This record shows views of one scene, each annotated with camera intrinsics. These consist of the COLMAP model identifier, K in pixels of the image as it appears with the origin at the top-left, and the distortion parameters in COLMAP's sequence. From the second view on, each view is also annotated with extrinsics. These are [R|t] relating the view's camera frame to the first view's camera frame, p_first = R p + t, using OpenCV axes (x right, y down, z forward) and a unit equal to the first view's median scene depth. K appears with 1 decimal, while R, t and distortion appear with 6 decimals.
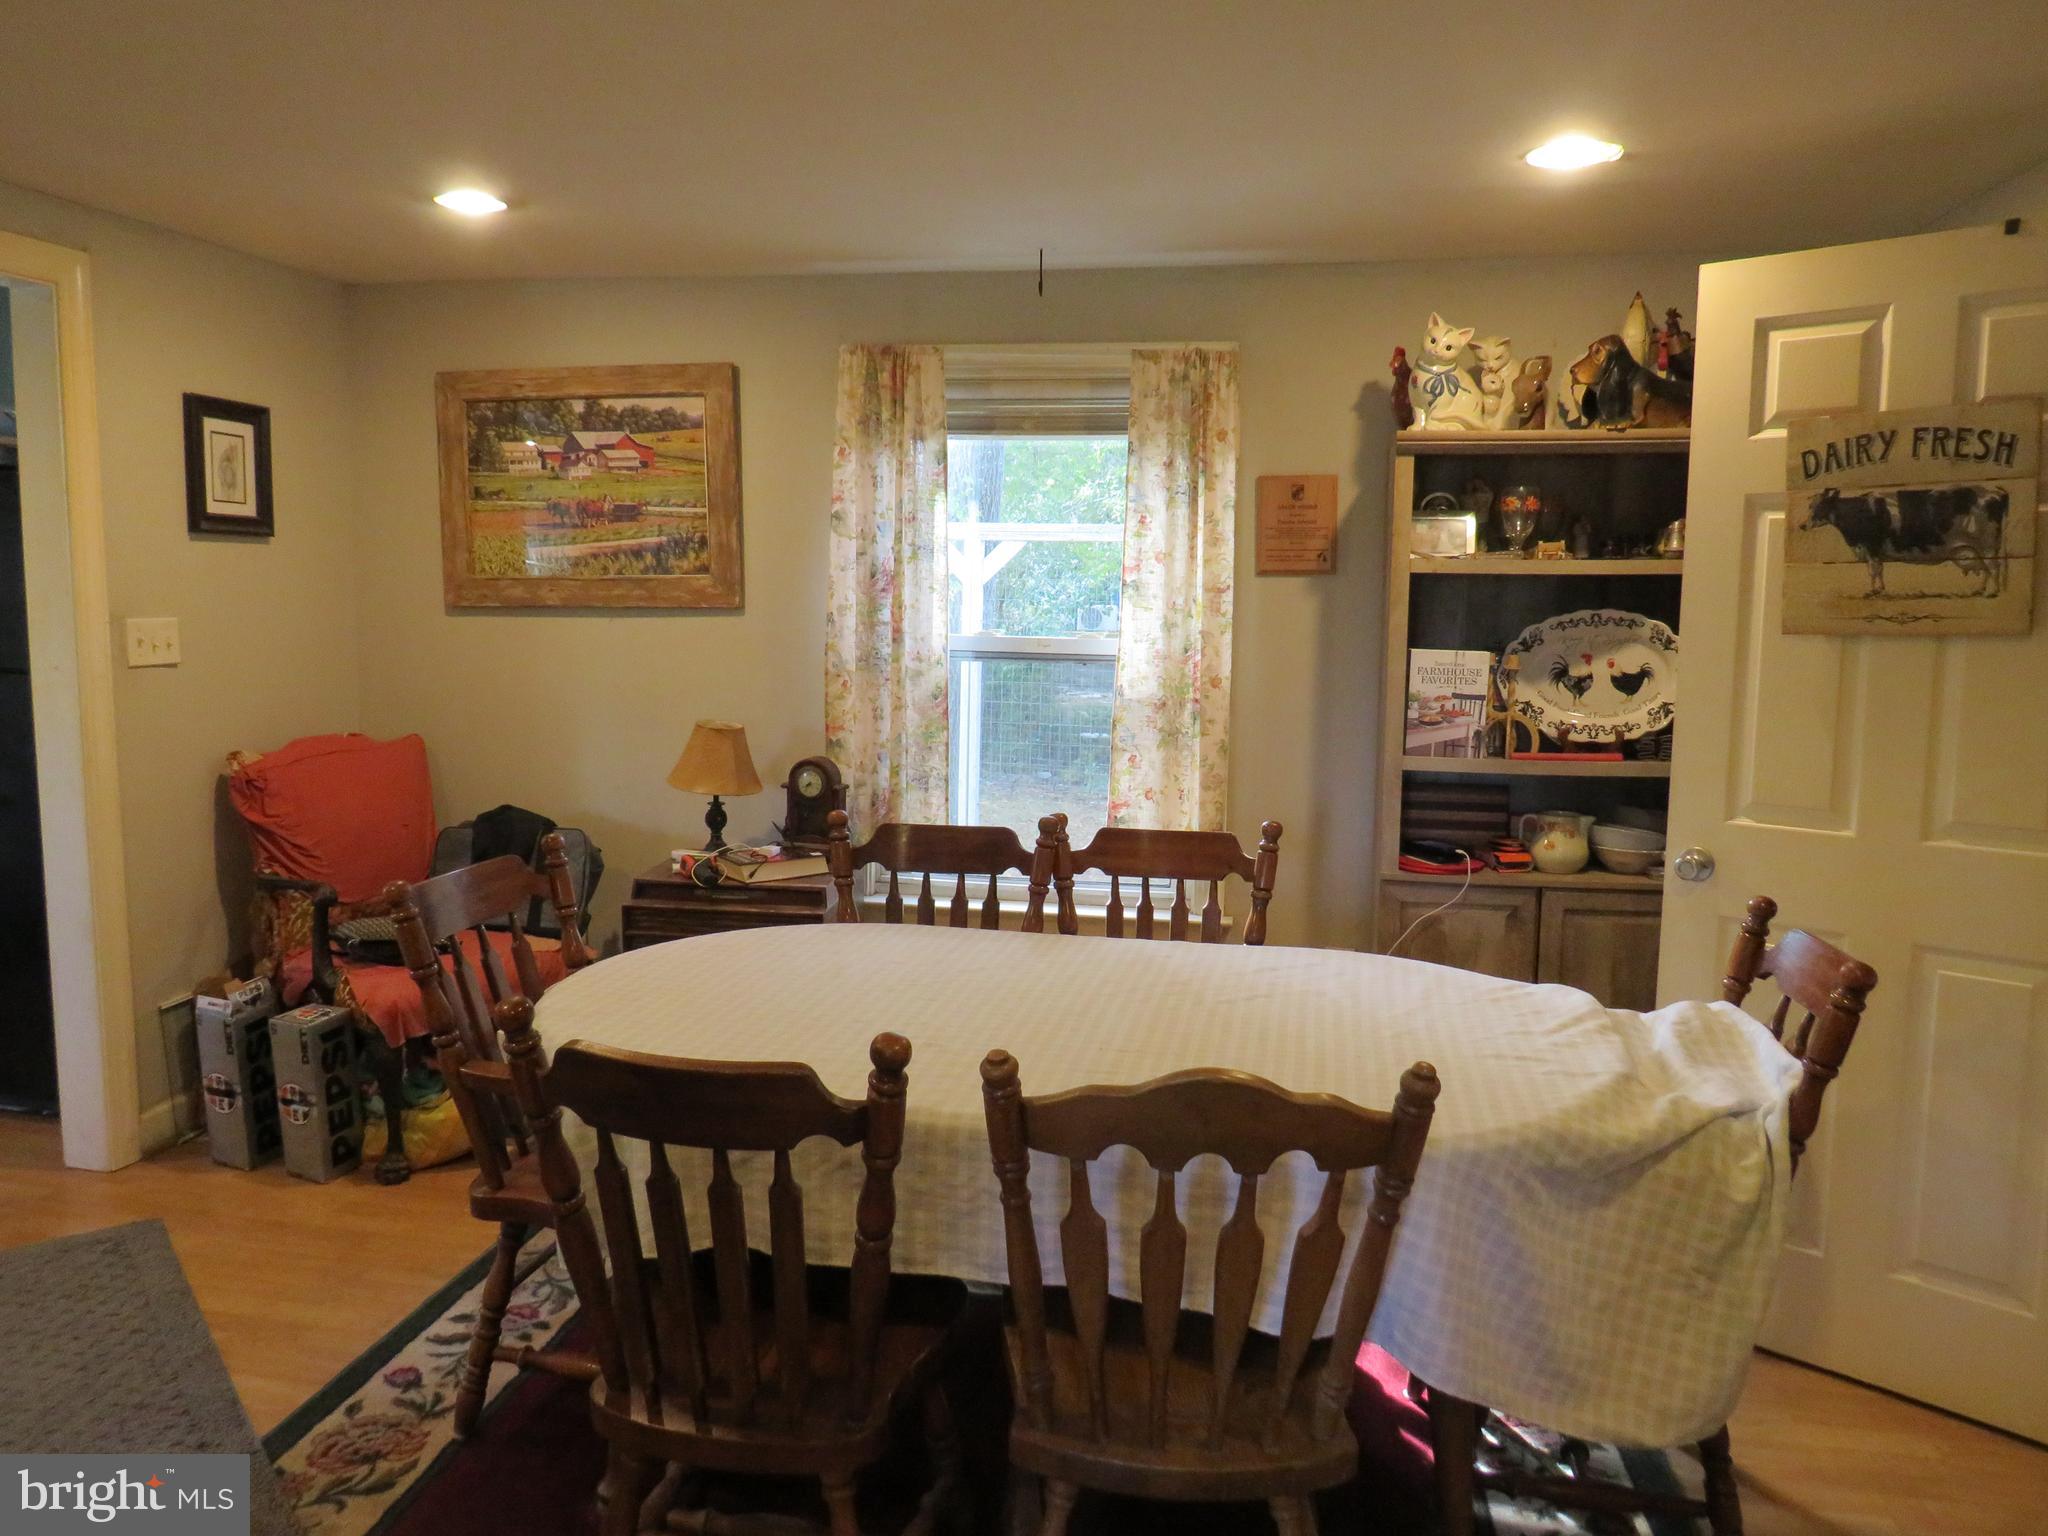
lens RADIAL K [[1473.7, 0, 1029.5], [0, 1473.7, 764.4], [0, 0, 1]] dist [-0.007878, -0.009086]
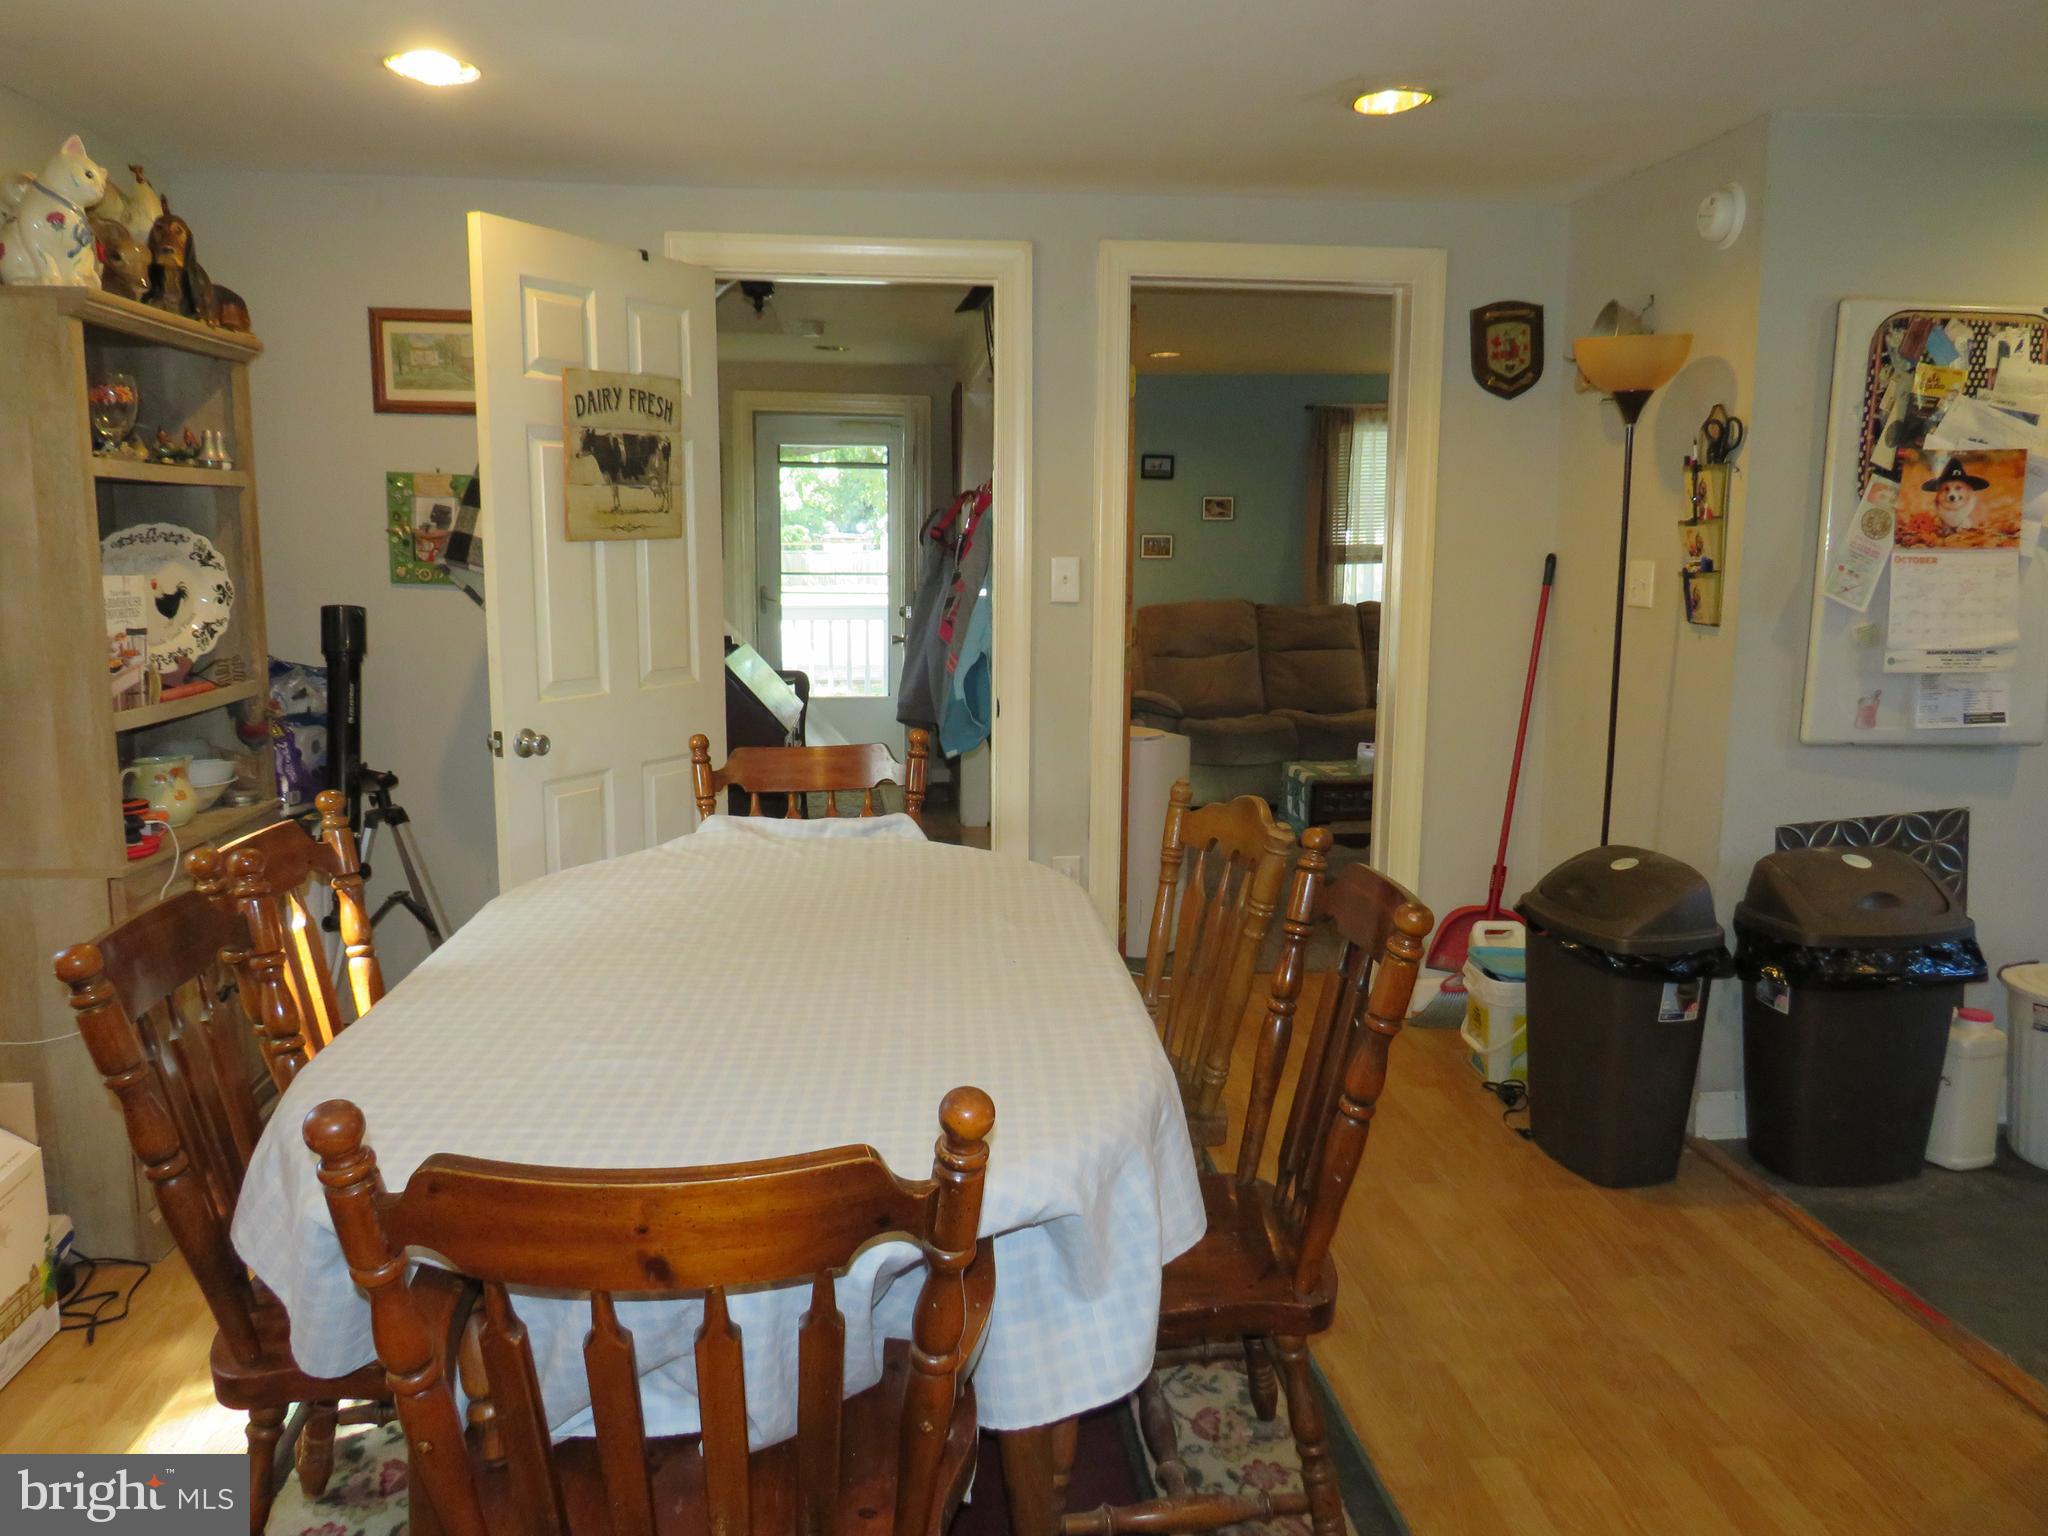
lens RADIAL K [[1473.7, 0, 1023.3], [0, 1473.7, 761.7], [0, 0, 1]] dist [-0.007878, -0.009086]
pose [[-0.270402, -0.154902, 0.950204, -0.837950], [0.103601, 0.976559, 0.188680, -0.106049], [-0.957157, 0.149462, -0.248015, 1.008846]]
